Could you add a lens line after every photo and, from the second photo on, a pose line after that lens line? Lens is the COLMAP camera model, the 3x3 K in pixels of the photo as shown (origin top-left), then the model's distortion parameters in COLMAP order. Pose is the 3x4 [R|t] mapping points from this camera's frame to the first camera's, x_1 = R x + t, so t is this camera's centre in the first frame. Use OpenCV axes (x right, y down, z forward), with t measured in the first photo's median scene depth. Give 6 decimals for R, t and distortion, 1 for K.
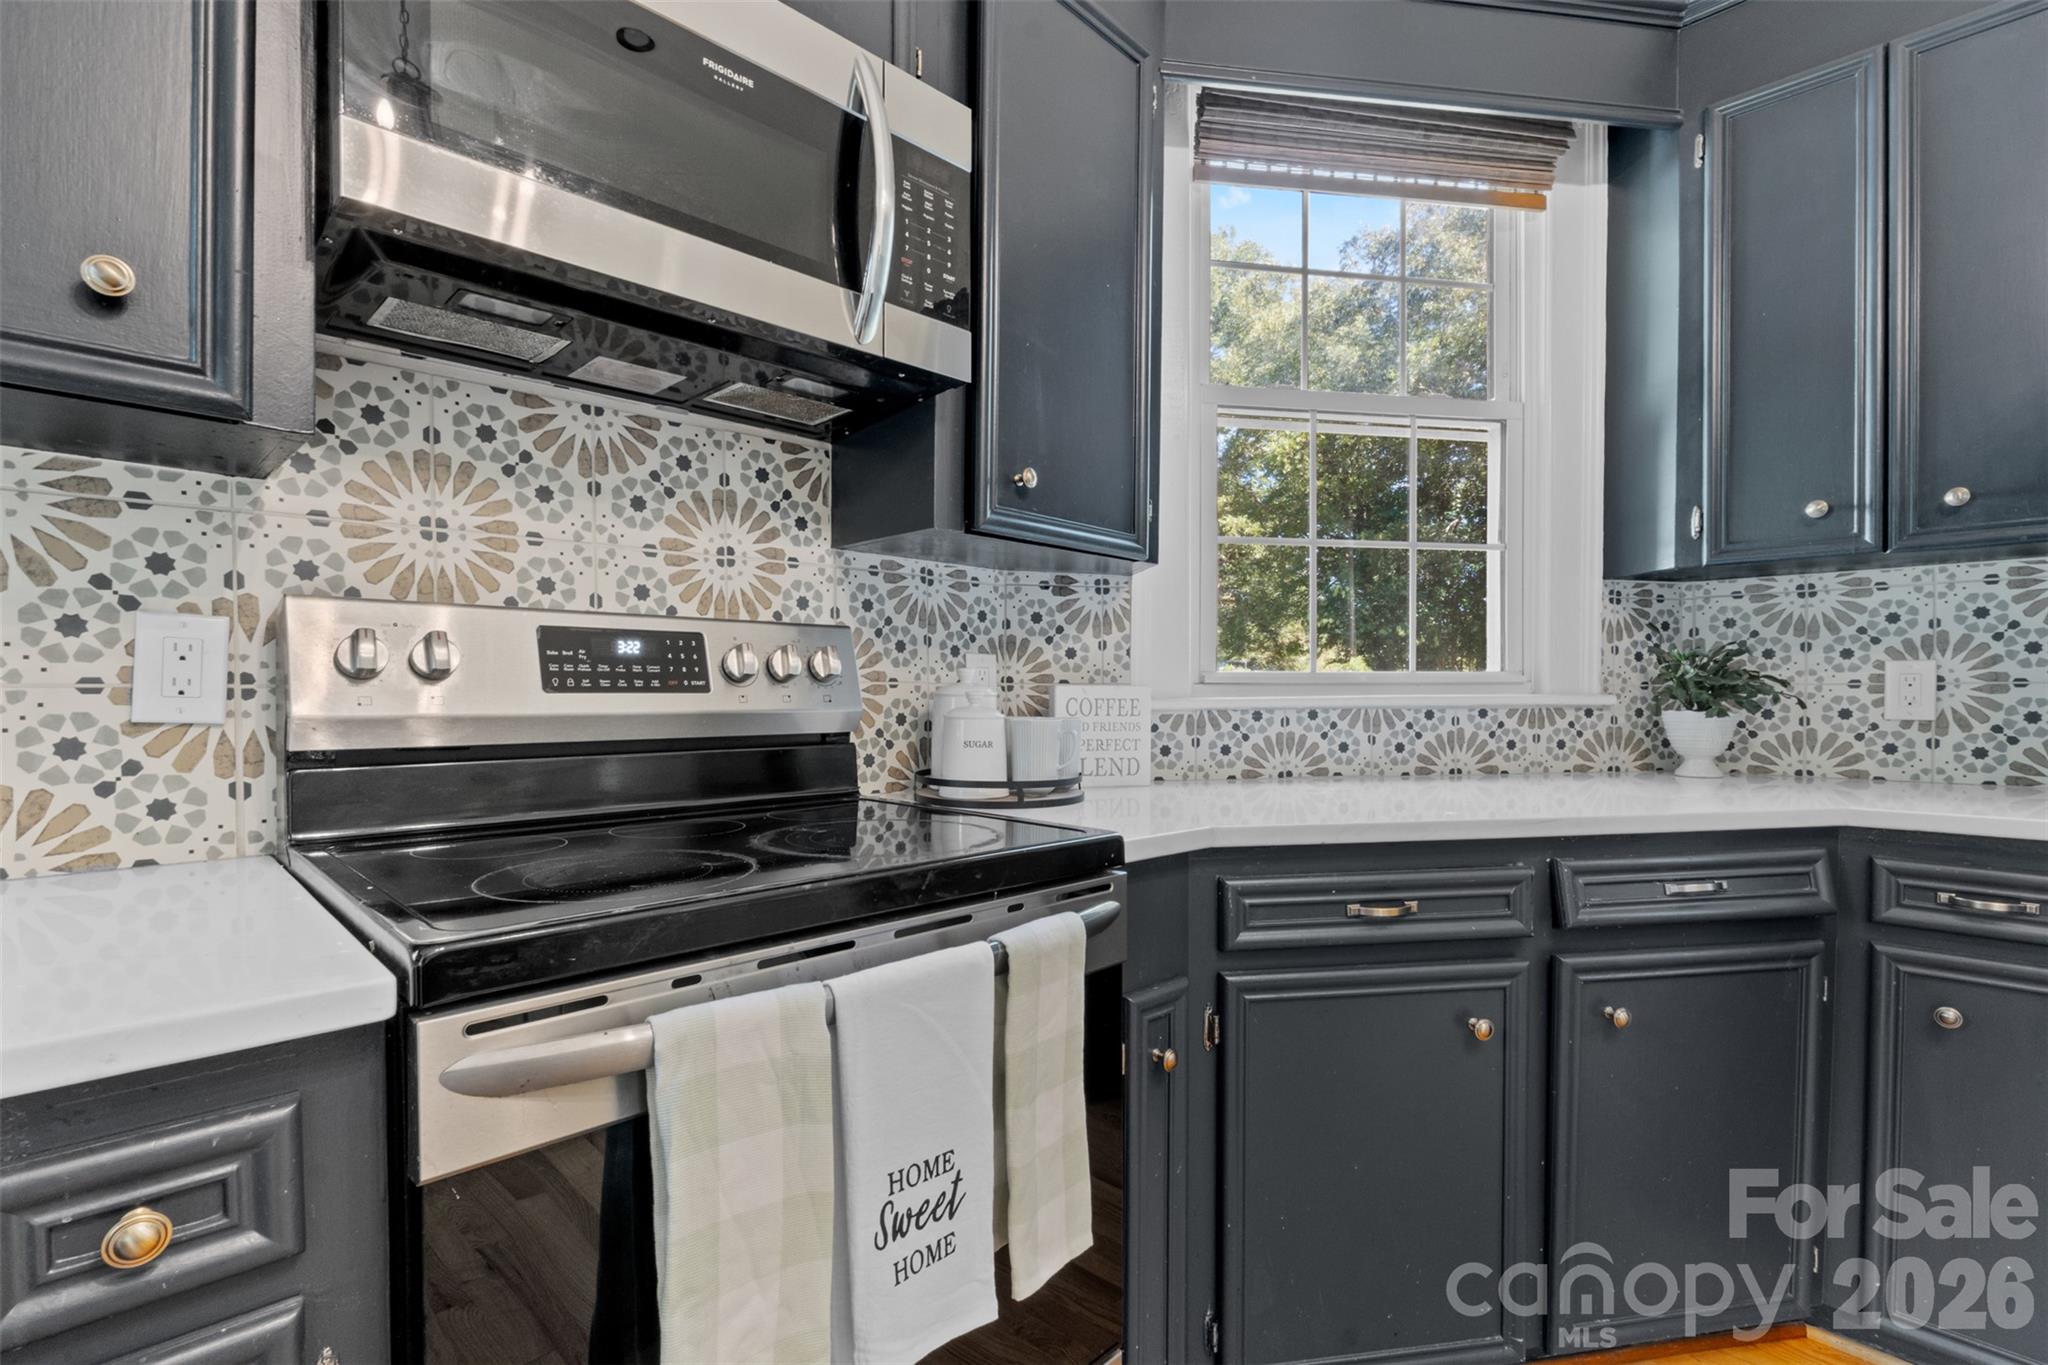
lens RADIAL K [[935.3, 0, 1018.1], [0, 935.3, 697.4], [0, 0, 1]] dist [0.004287, -0.000673]
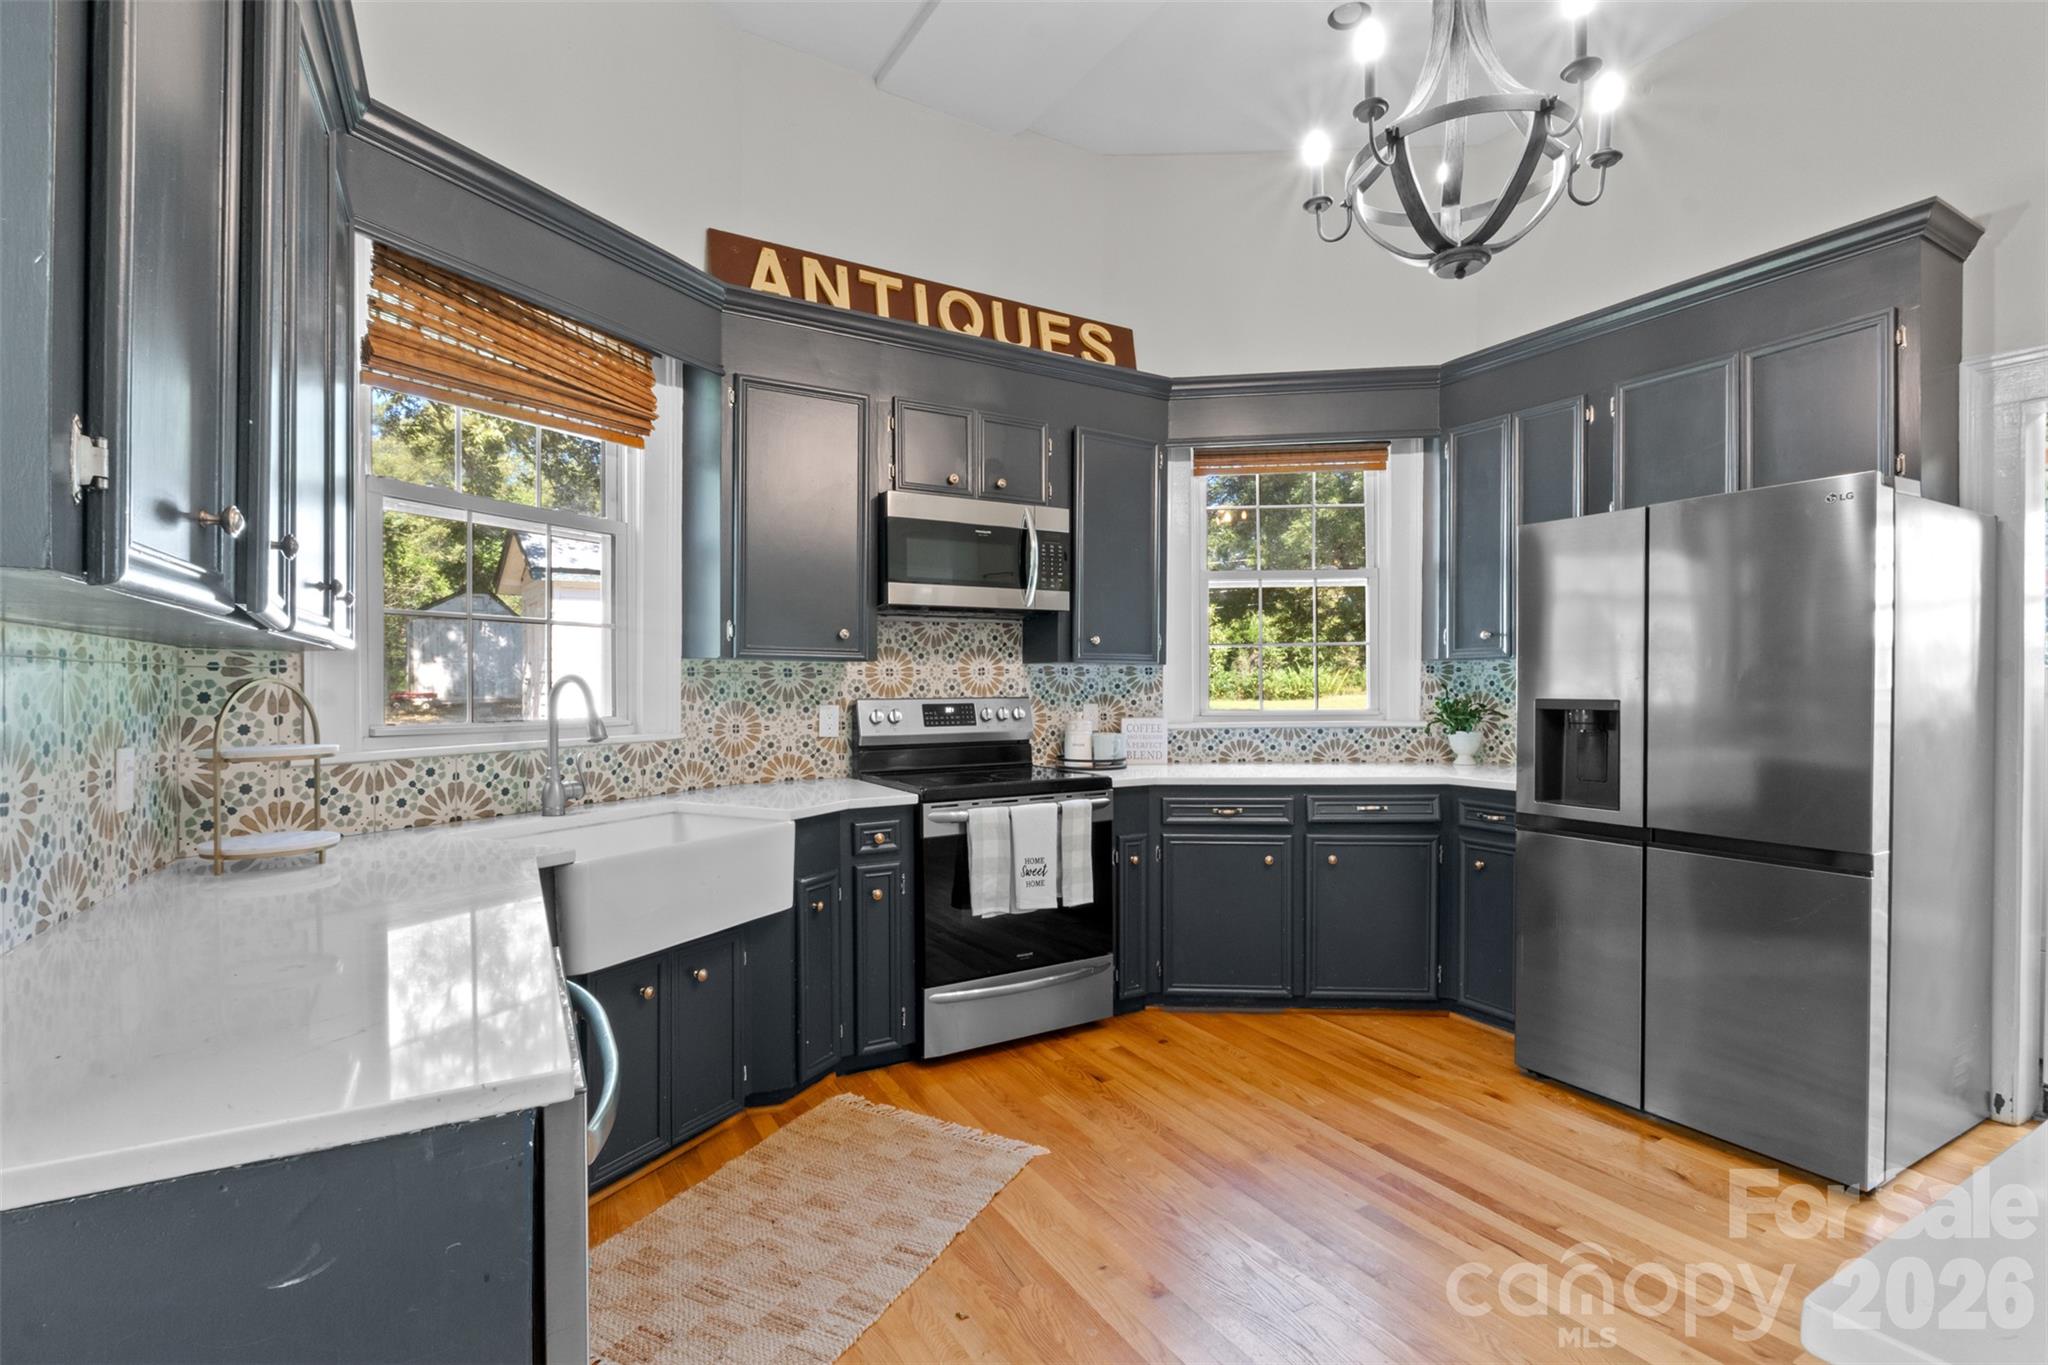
lens RADIAL K [[935.3, 0, 1023.5], [0, 935.3, 679.7], [0, 0, 1]] dist [0.004287, -0.000673]
pose [[0.969469, -0.005991, -0.245140, 0.451796], [0.003777, 0.999948, -0.009500, -0.106386], [0.245185, 0.008284, 0.969441, -1.538881]]
